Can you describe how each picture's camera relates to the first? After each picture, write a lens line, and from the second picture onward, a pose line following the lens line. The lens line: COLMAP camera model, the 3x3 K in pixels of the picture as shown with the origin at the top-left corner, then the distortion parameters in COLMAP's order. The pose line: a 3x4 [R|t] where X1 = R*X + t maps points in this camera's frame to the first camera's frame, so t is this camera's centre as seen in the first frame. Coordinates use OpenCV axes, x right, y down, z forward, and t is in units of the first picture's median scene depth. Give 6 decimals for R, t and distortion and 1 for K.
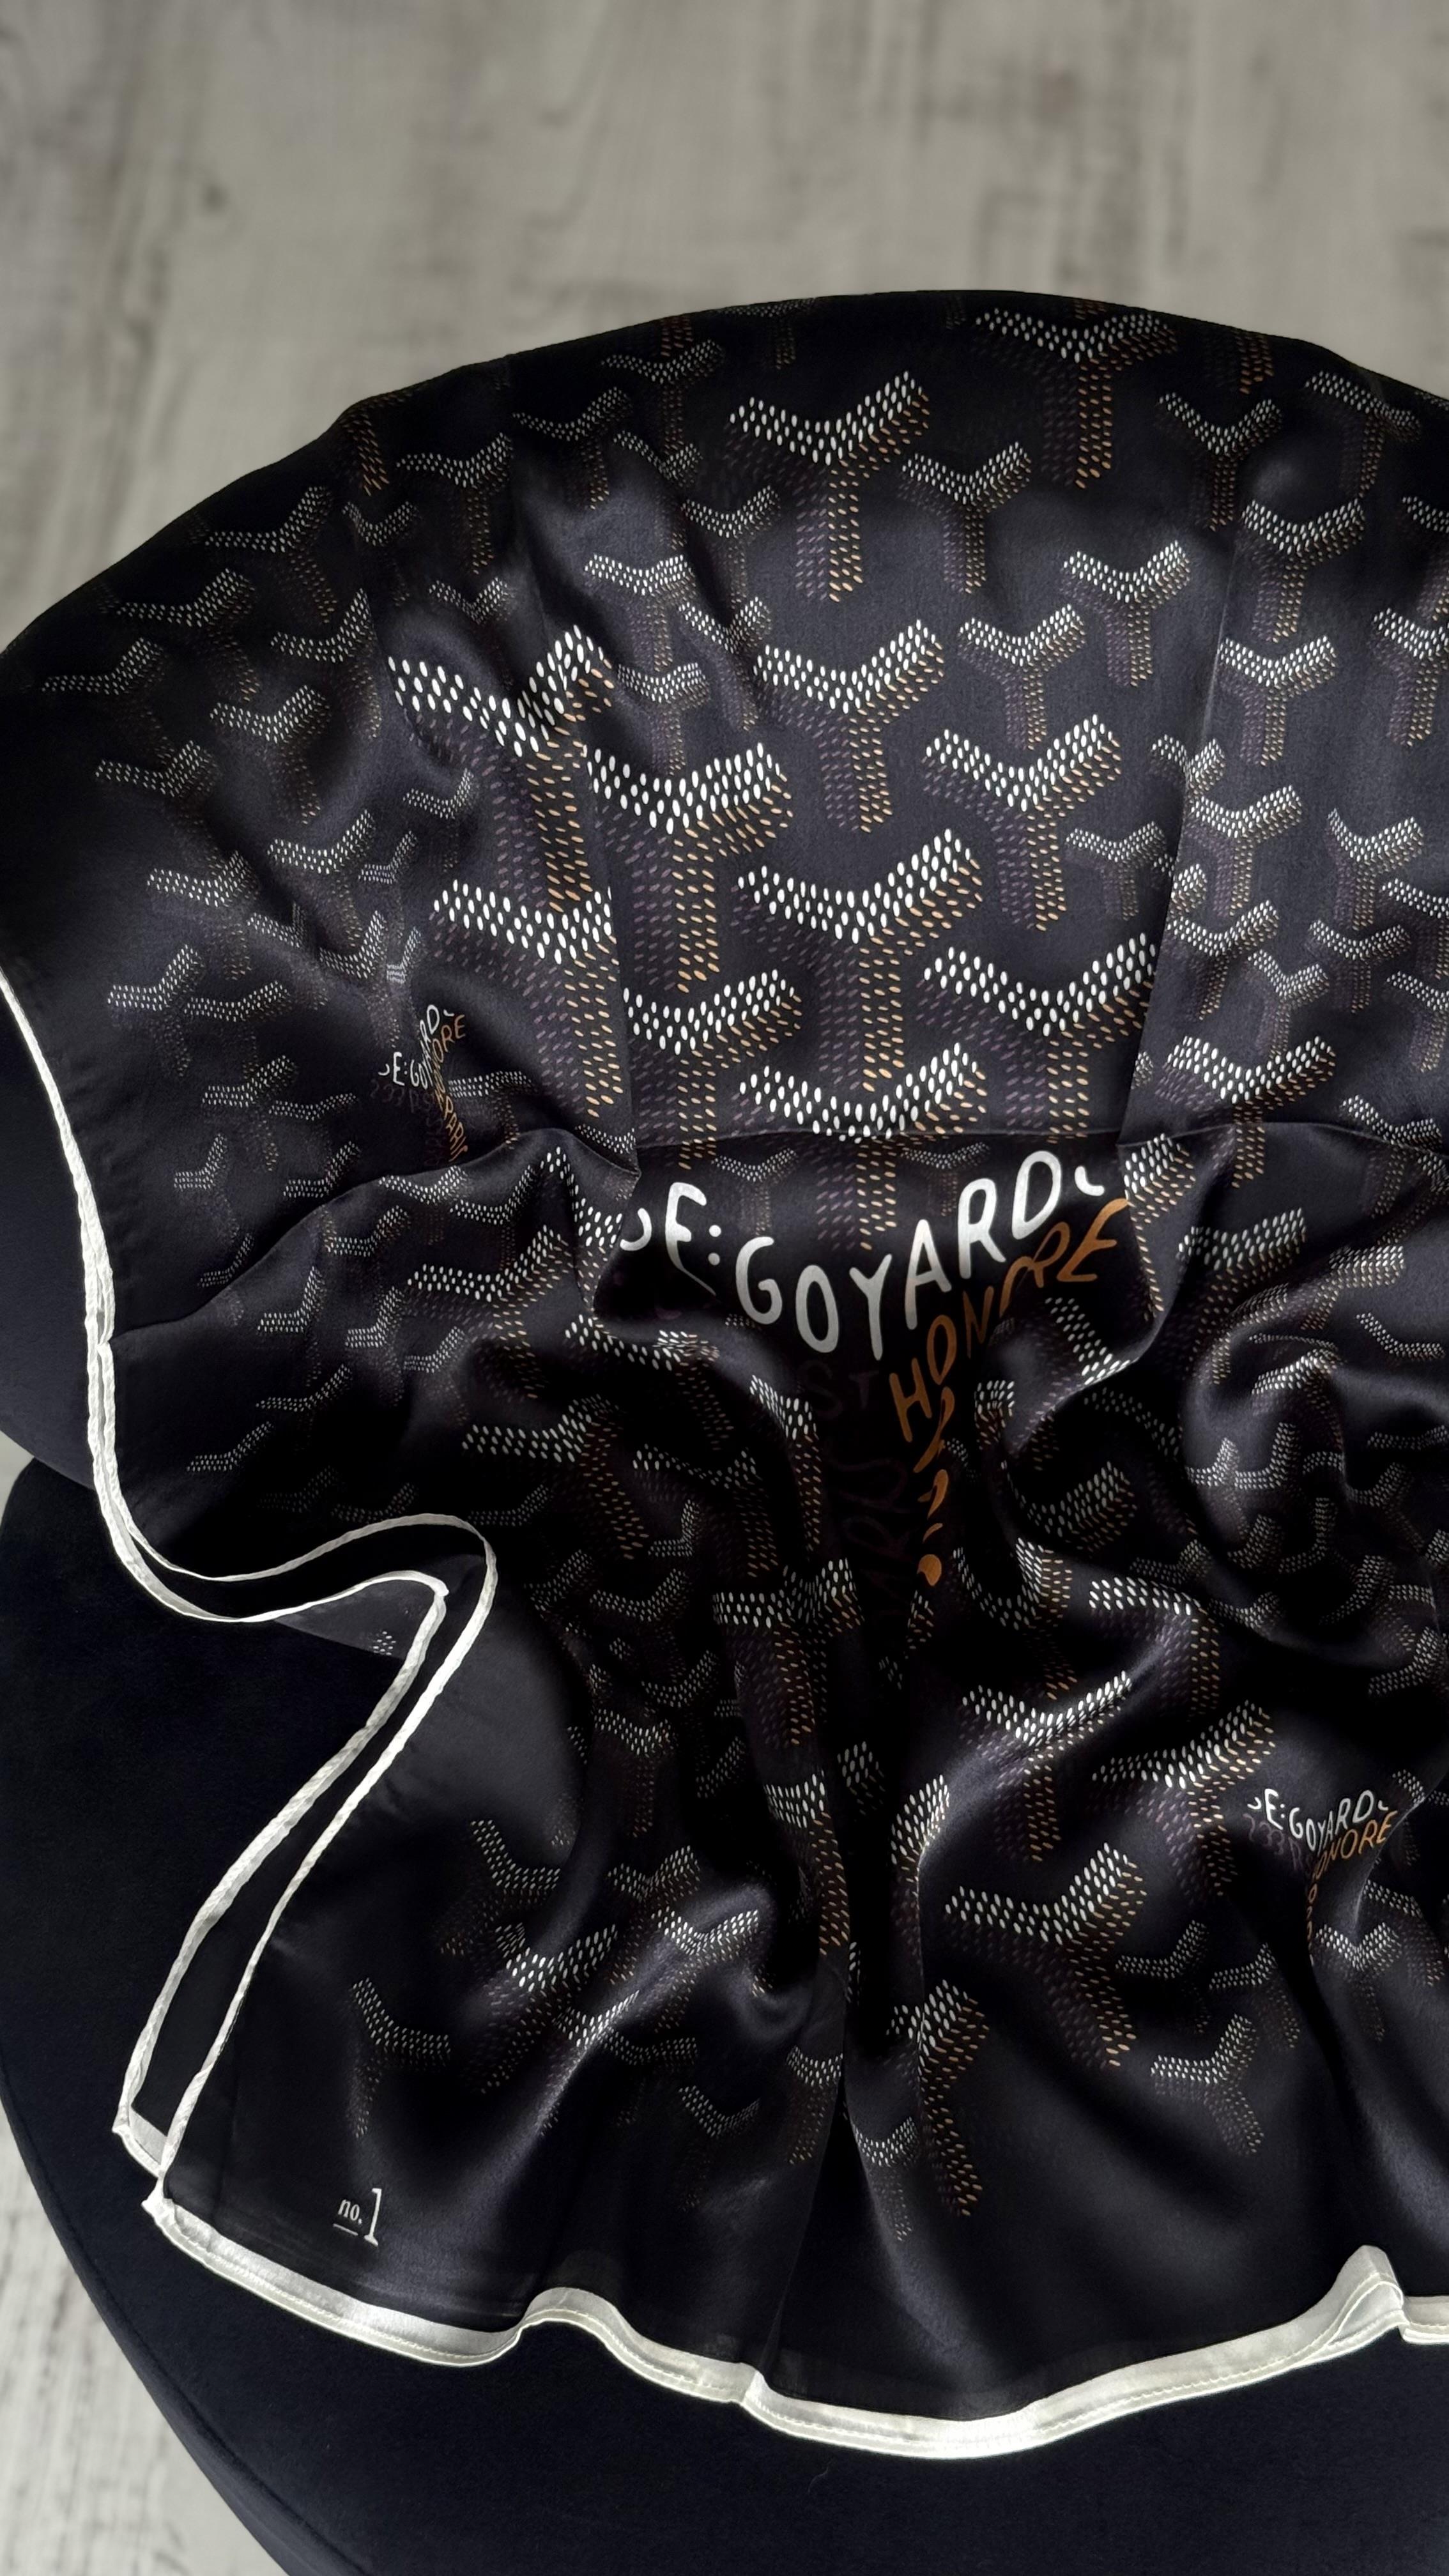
lens RADIAL K [[3513.1, 0, 724.5], [0, 3513.1, 1288.0], [0, 0, 1]] dist [0.116344, -0.069399]
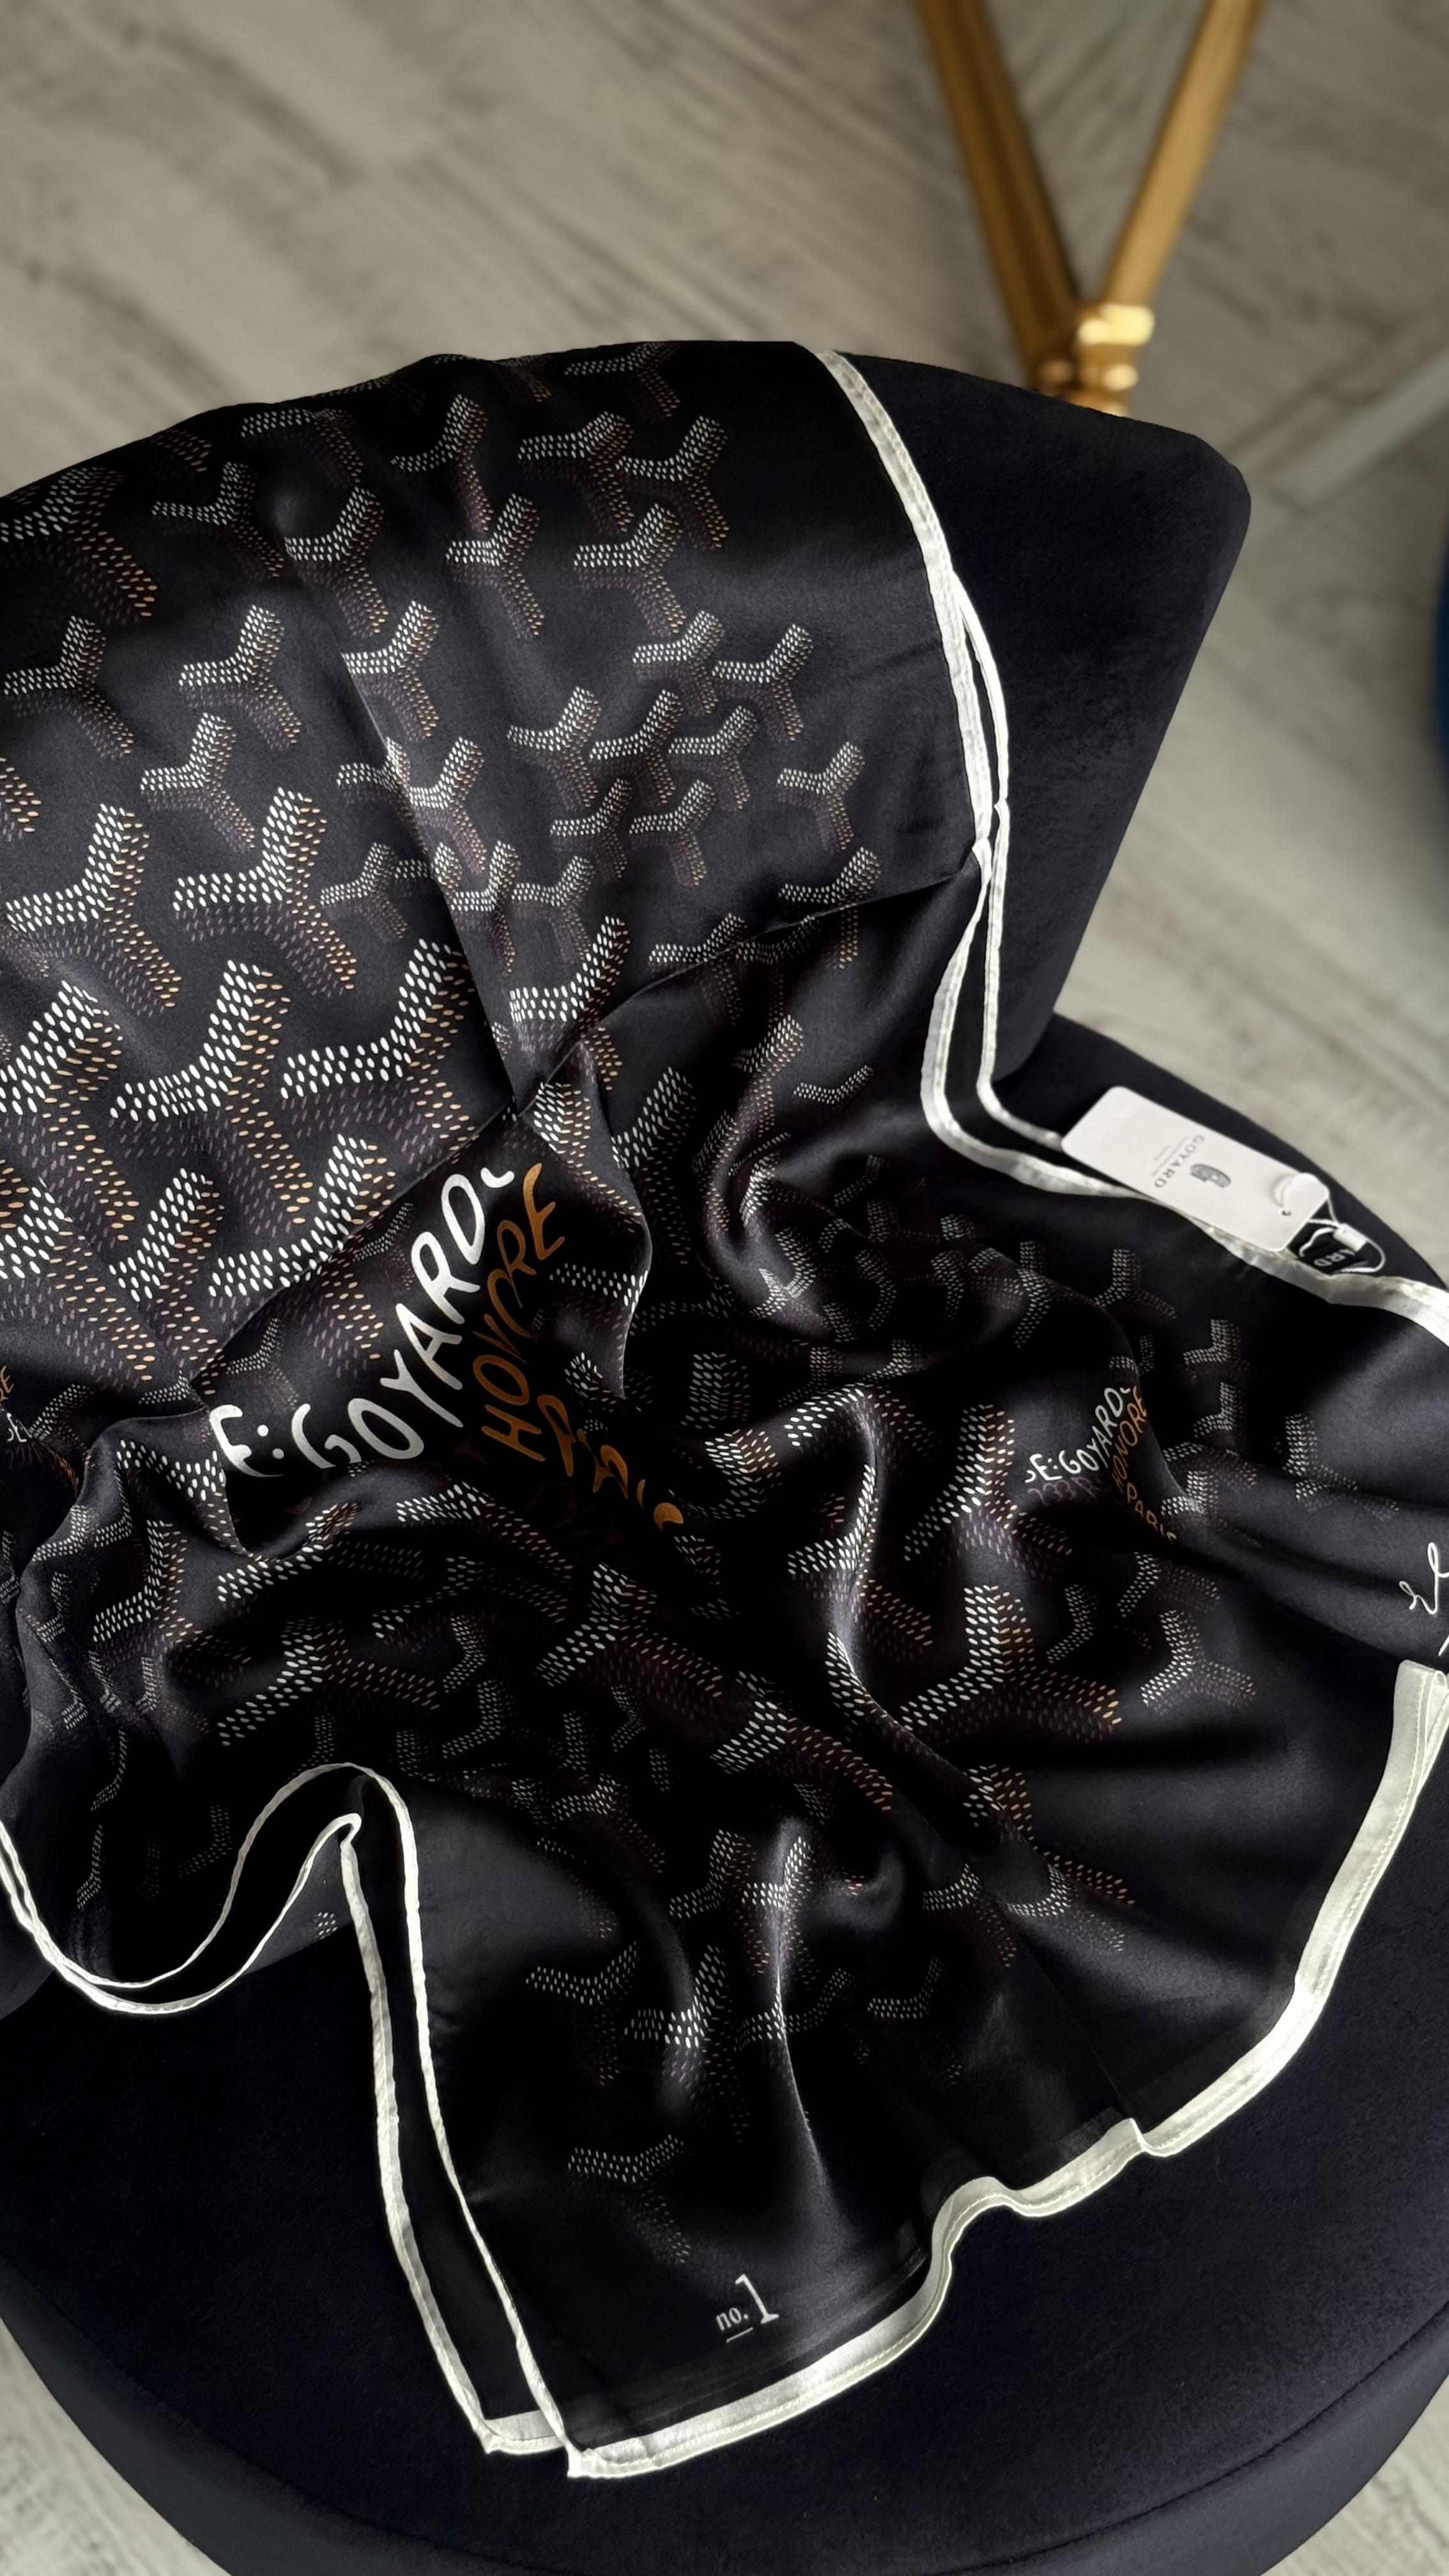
lens RADIAL K [[3513.1, 0, 724.5], [0, 3513.1, 1288.0], [0, 0, 1]] dist [0.116344, -0.069399]
pose [[0.694765, -0.604800, 0.389254, -0.300473], [0.640747, 0.766312, 0.047007, -0.010898], [-0.326719, 0.216754, 0.919930, 0.011694]]
